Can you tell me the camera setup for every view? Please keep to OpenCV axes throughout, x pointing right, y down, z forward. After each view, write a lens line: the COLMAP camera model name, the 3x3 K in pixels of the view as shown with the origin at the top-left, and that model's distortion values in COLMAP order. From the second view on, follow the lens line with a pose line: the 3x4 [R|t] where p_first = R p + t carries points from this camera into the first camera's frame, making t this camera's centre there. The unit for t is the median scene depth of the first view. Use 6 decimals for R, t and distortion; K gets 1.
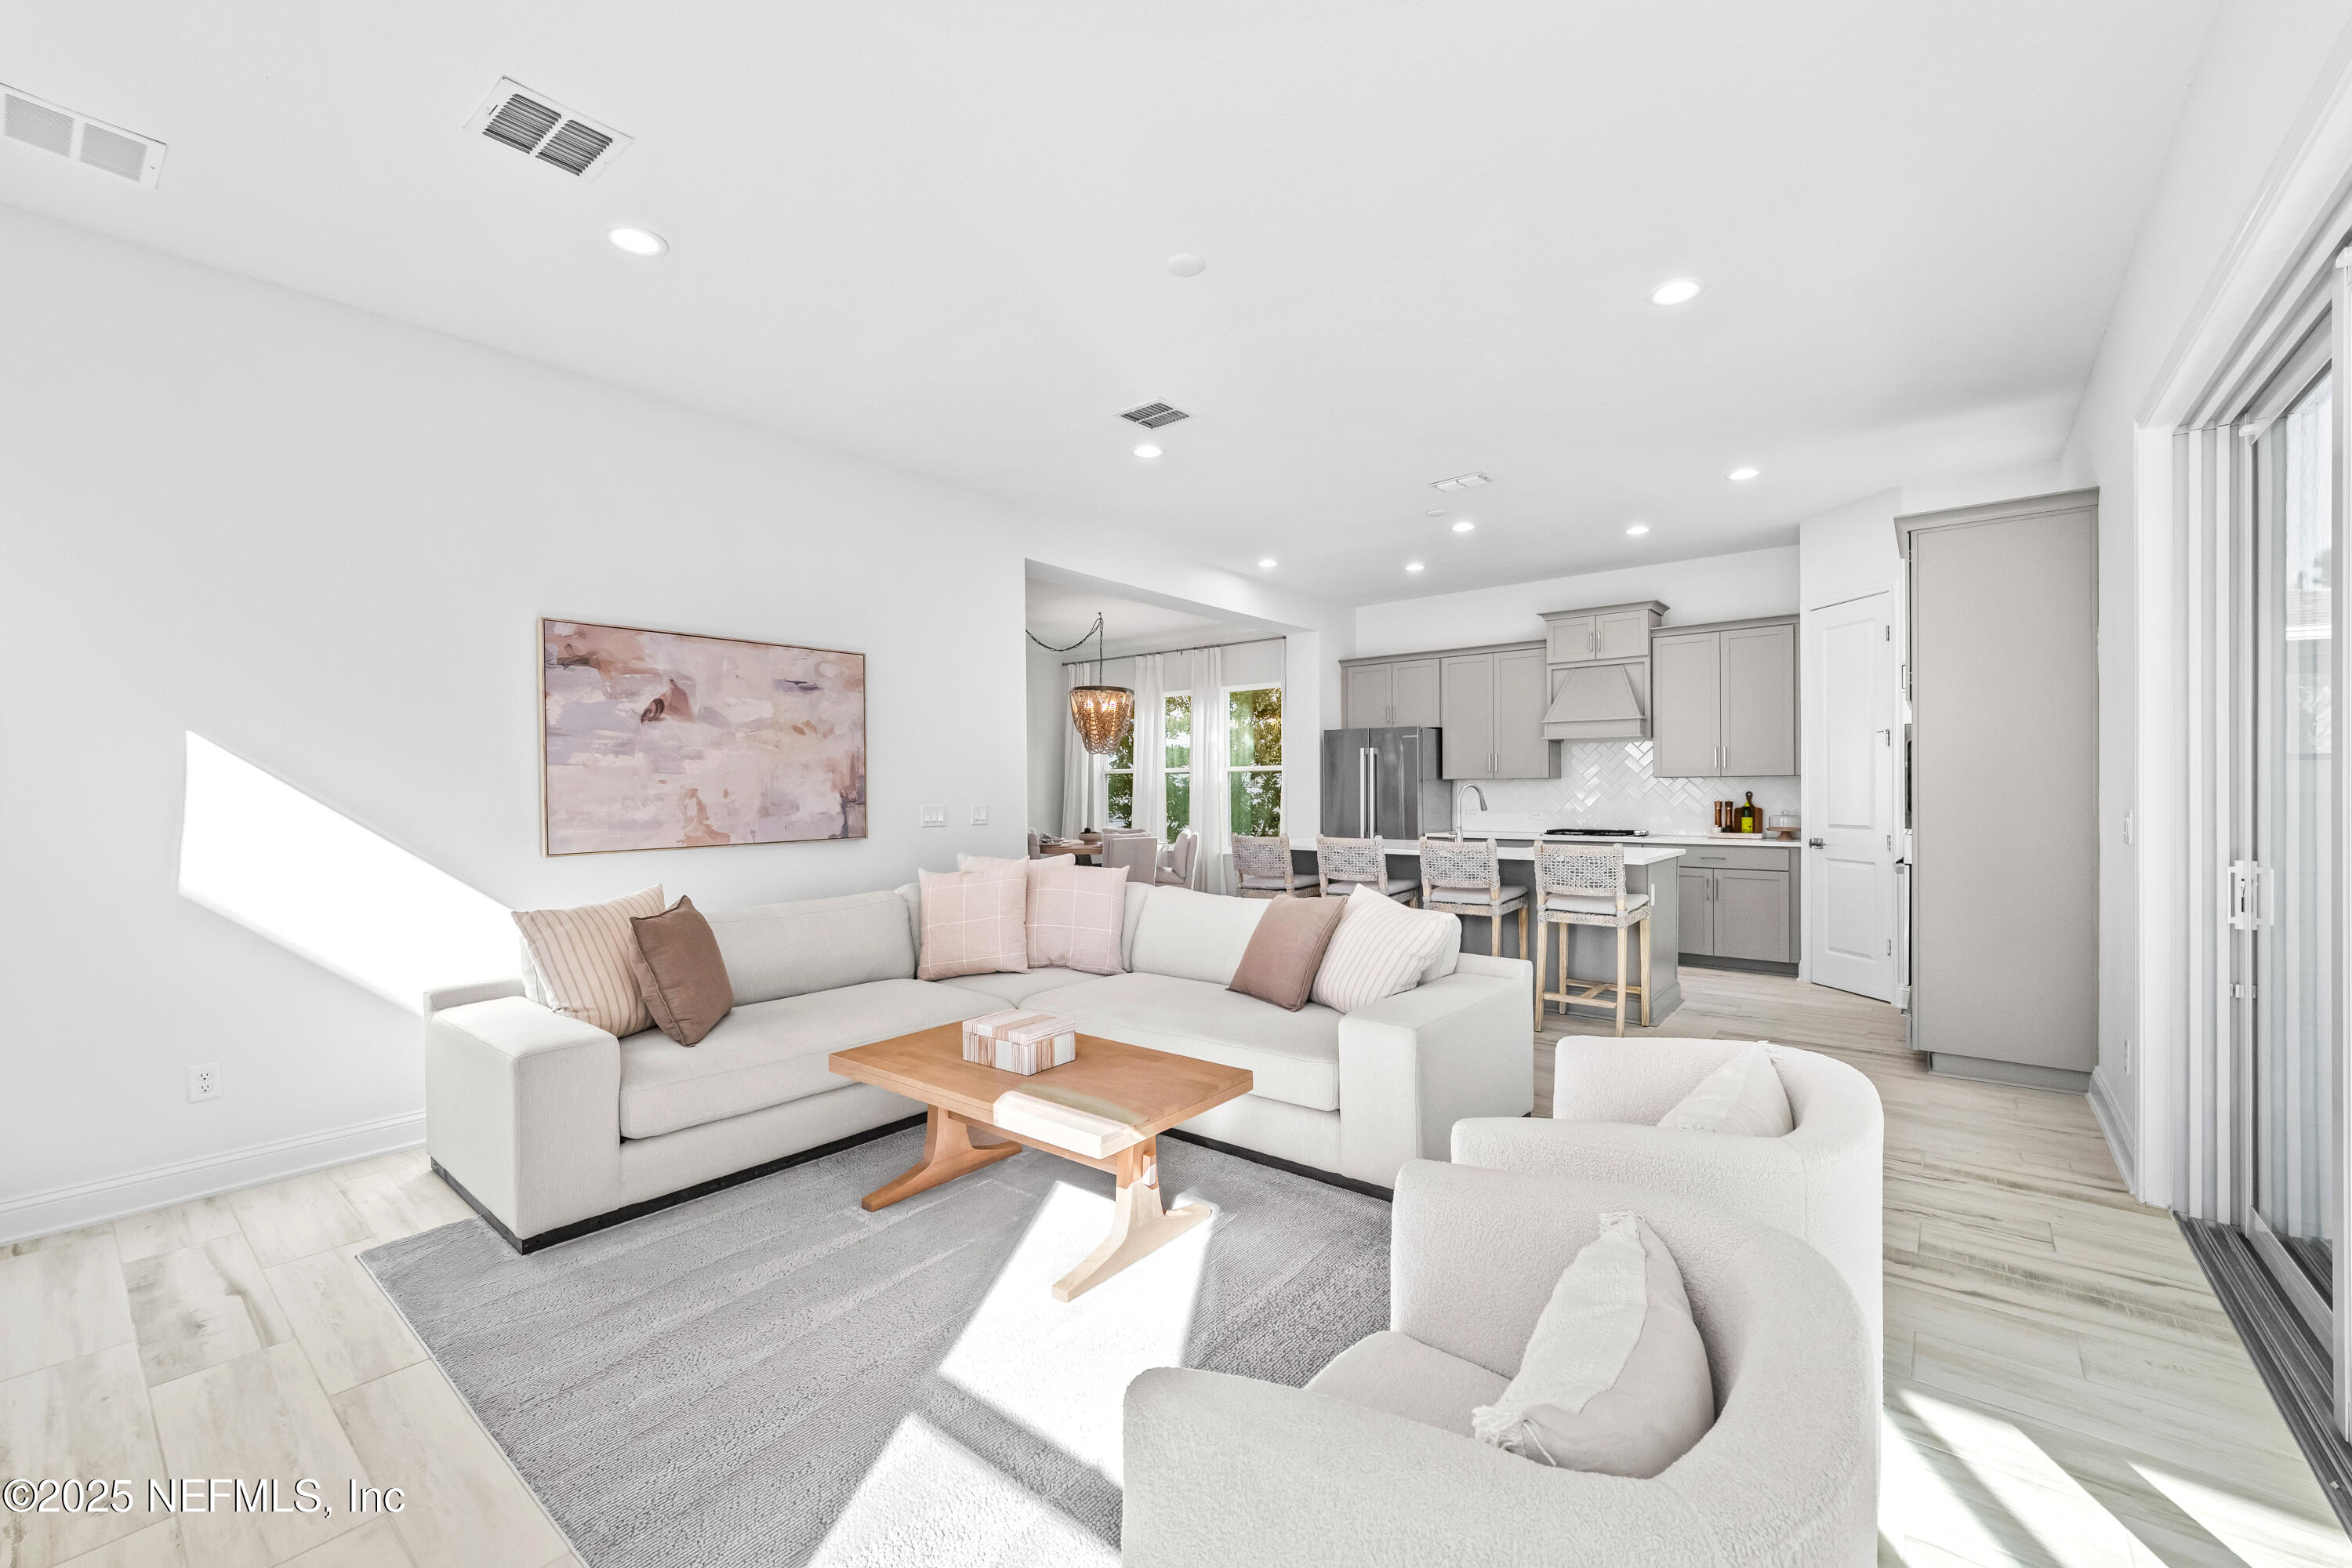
lens RADIAL K [[941.7, 0, 1167.7], [0, 941.7, 794.8], [0, 0, 1]] dist [0.000145, 0.000056]
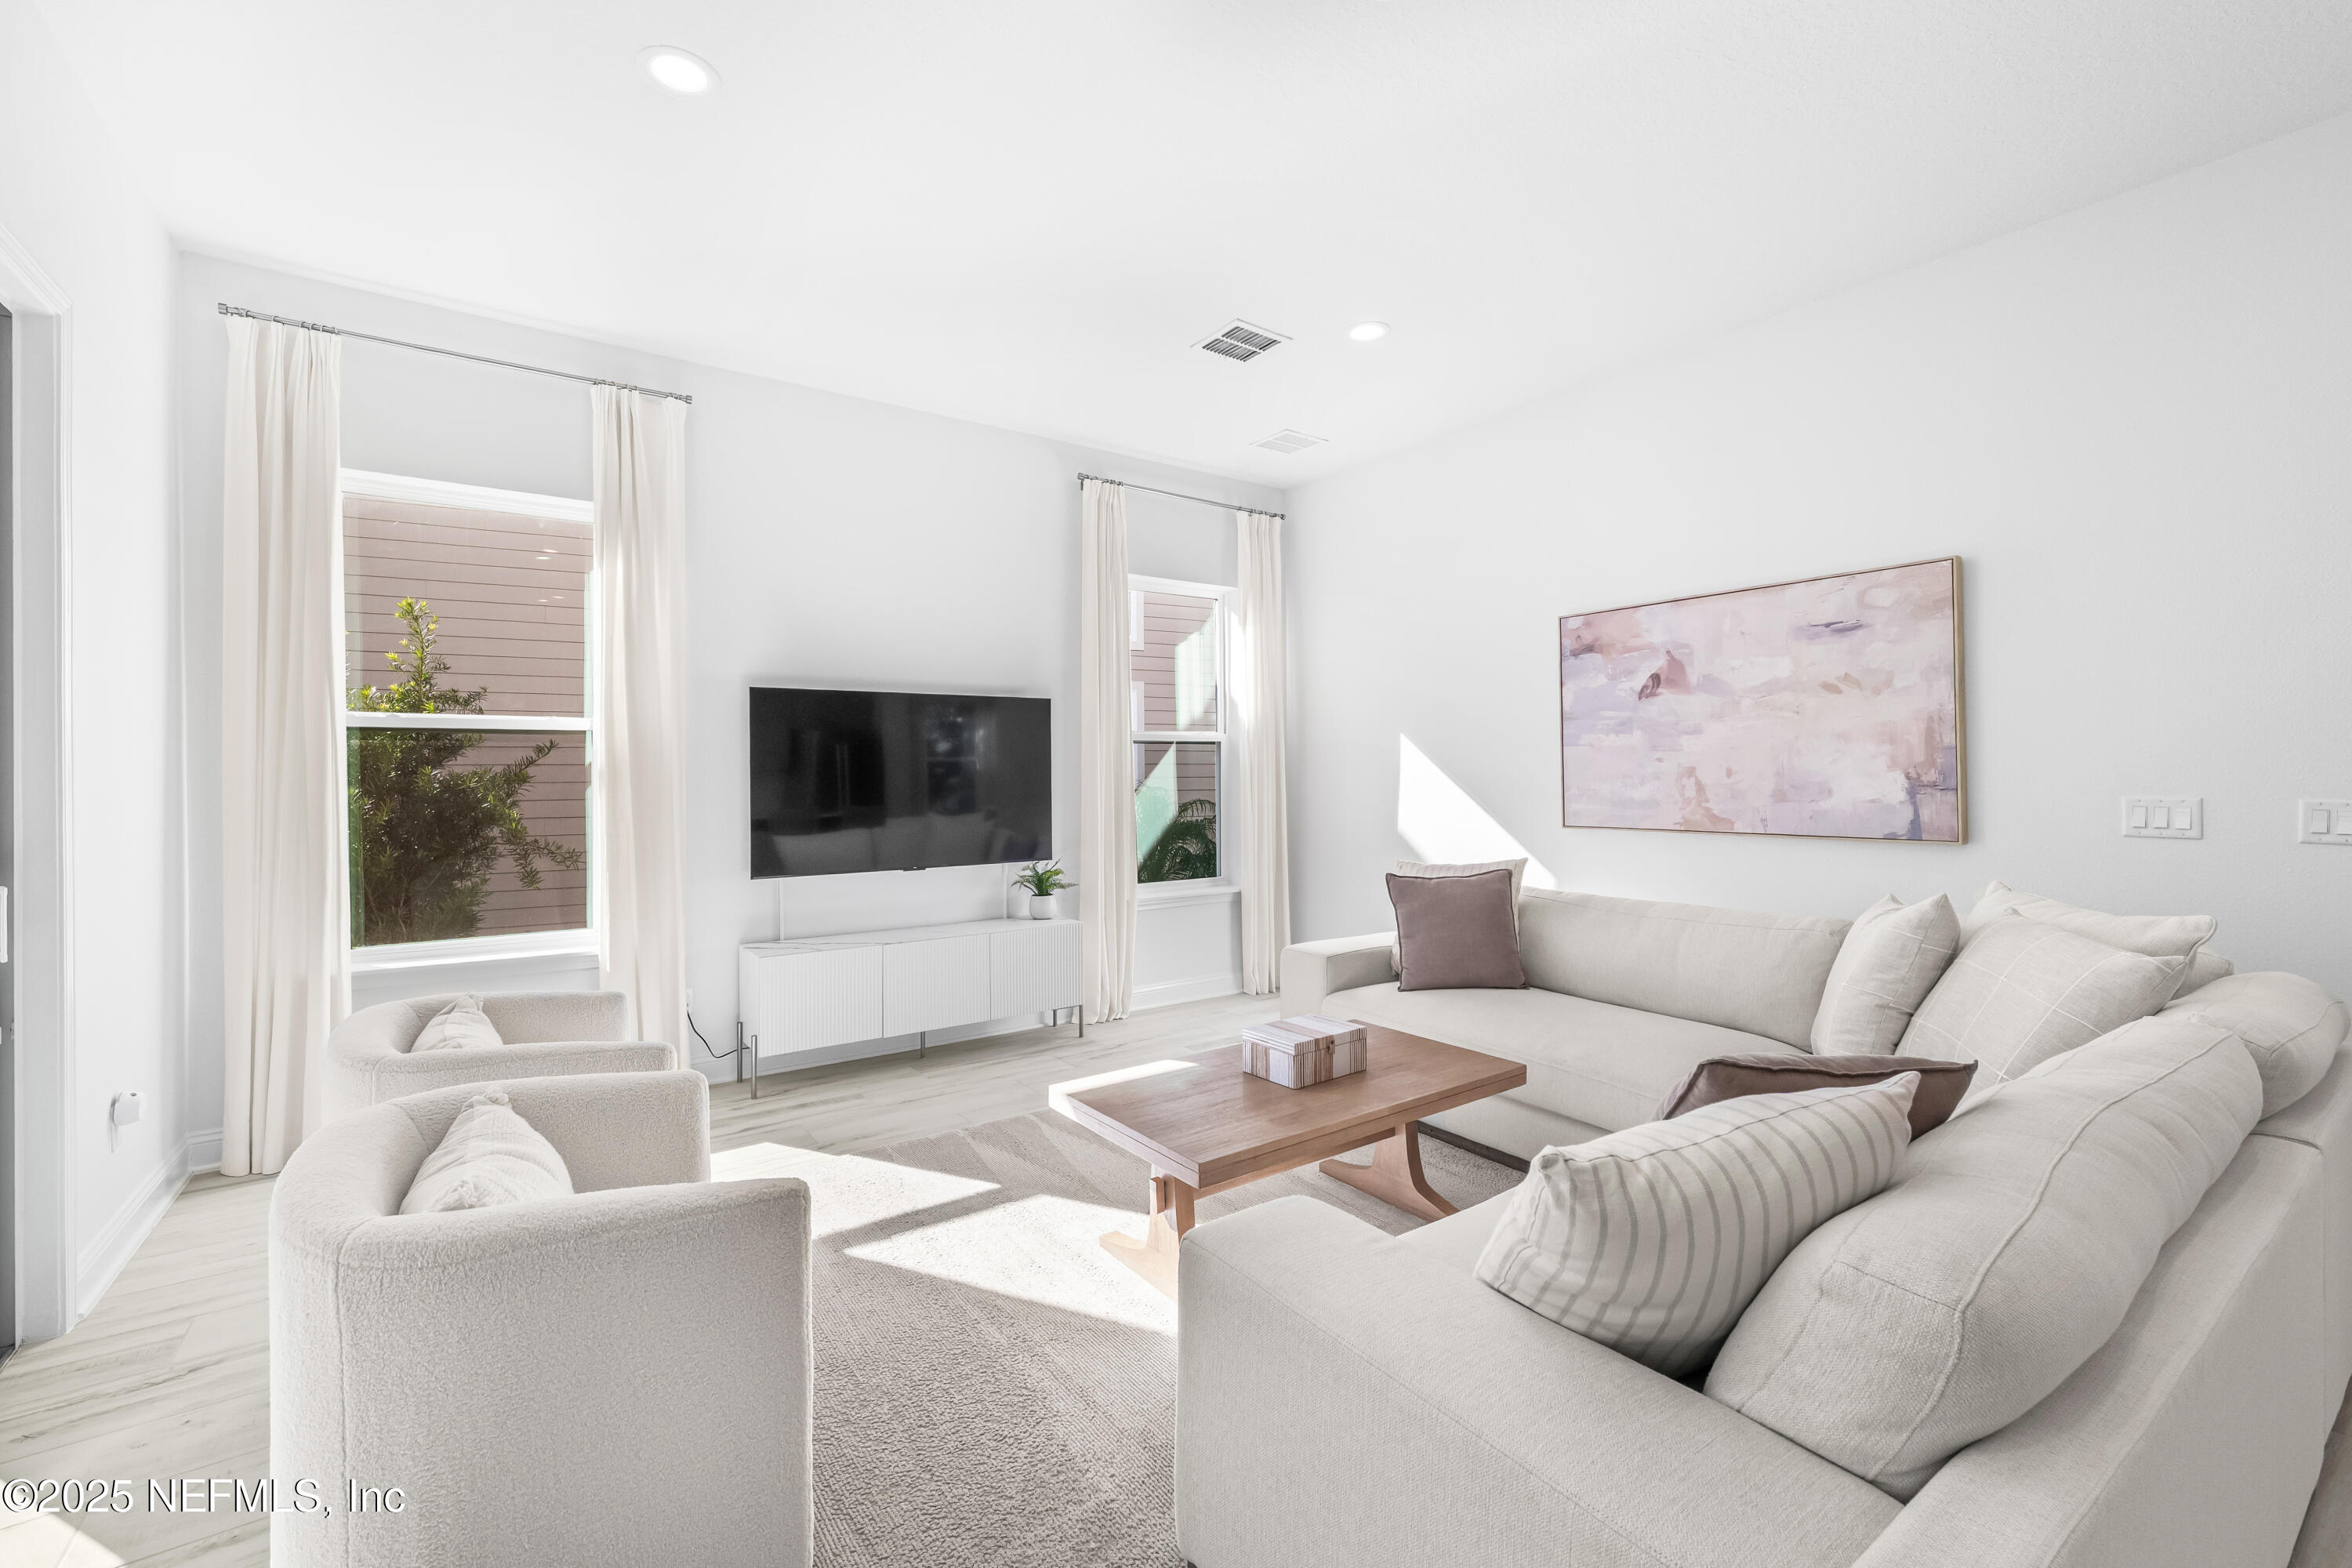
lens RADIAL K [[983.2, 0, 1171.4], [0, 983.2, 766.1], [0, 0, 1]] dist [-0.011845, 0.000351]
pose [[-0.270601, 0.004738, -0.962680, 0.485828], [0.002000, 0.999988, 0.004359, -0.011286], [0.962690, -0.000746, -0.270607, 0.696983]]
